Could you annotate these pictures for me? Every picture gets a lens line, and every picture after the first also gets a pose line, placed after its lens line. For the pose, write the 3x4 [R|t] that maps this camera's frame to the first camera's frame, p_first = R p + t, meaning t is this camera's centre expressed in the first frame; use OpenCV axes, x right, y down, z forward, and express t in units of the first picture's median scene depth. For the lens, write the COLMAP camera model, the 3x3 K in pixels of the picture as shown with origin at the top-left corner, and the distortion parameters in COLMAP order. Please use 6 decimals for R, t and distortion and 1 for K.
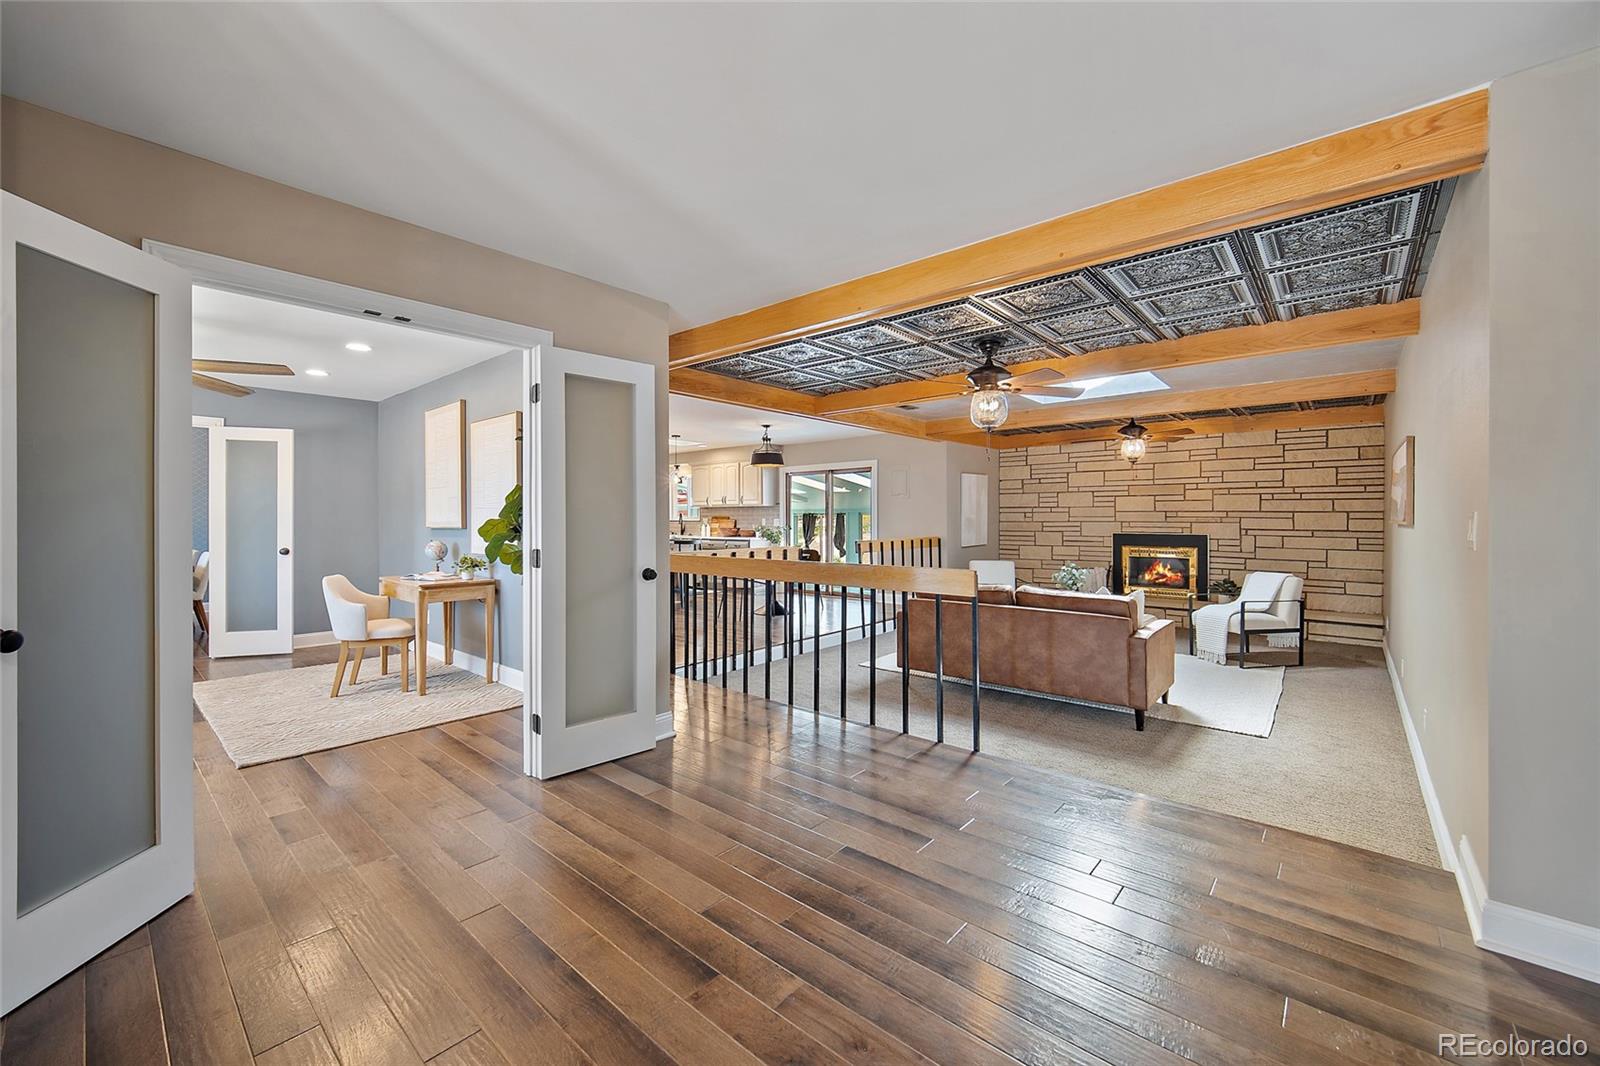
lens RADIAL K [[626.1, 0, 797.4], [0, 626.1, 523.1], [0, 0, 1]] dist [-0.000934, 0.000400]
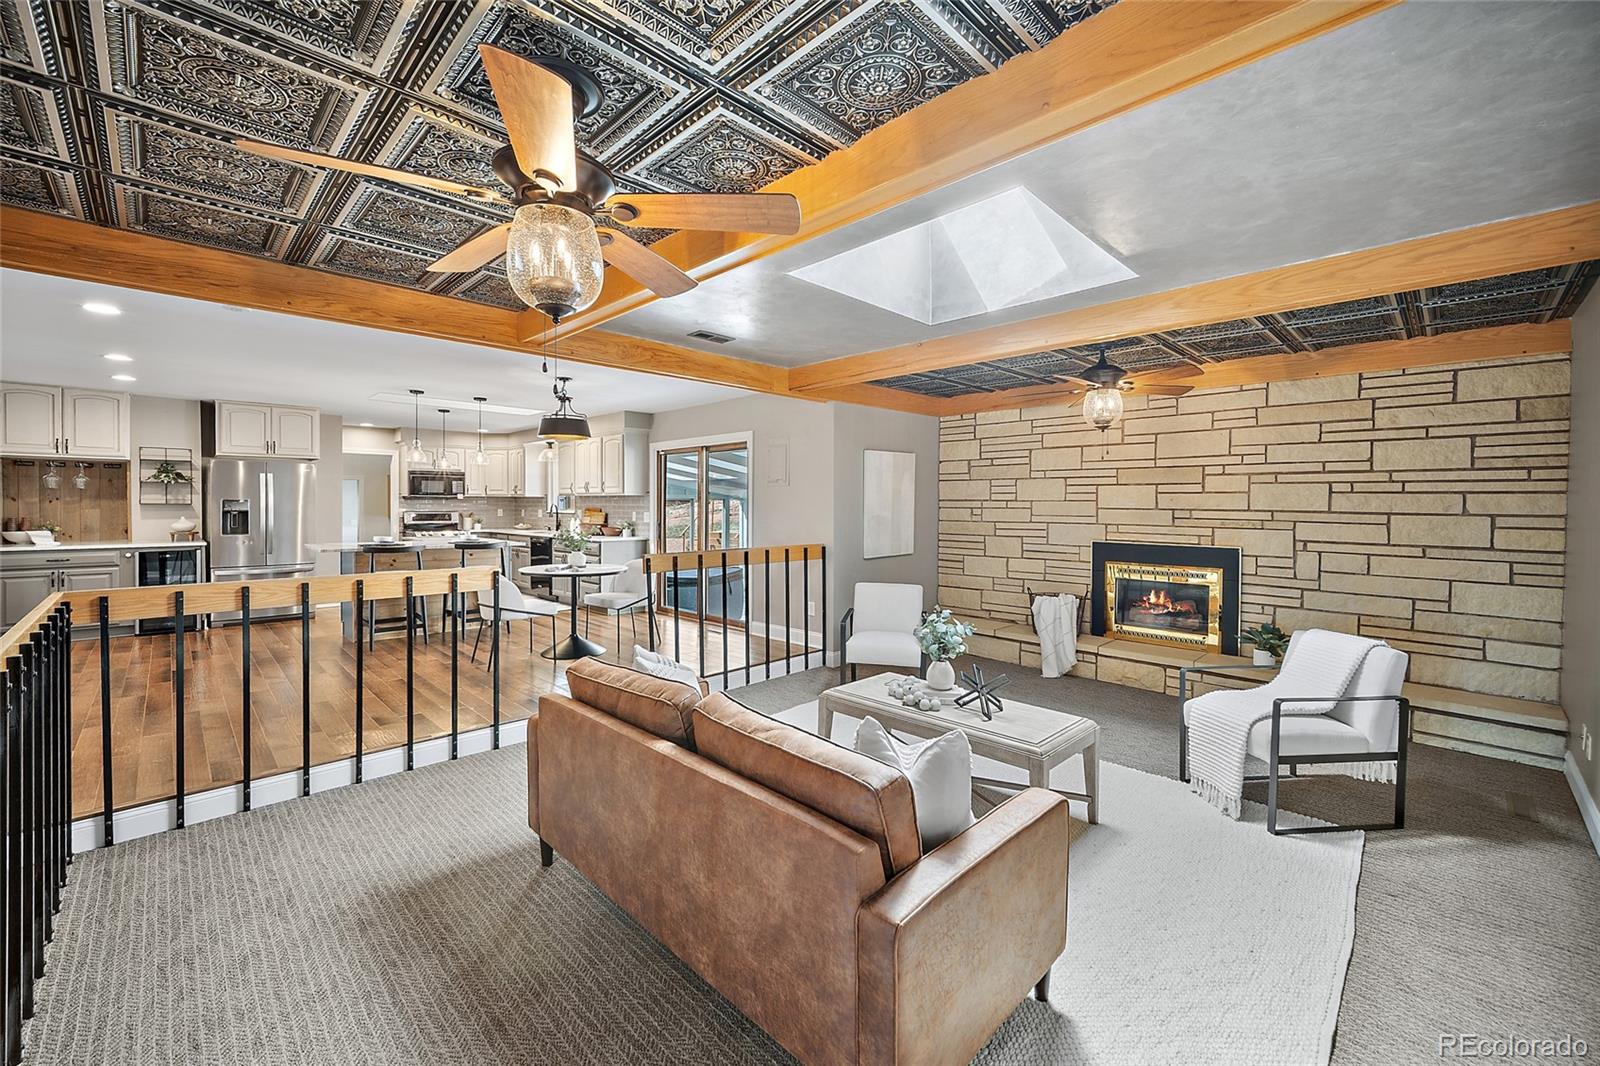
lens RADIAL K [[626.1, 0, 806.3], [0, 626.1, 516.2], [0, 0, 1]] dist [-0.000934, 0.000400]
pose [[0.996888, 0.009352, -0.078271, 0.297388], [-0.008474, 0.999897, 0.011542, -0.017851], [0.078371, -0.010842, 0.996865, 0.376837]]
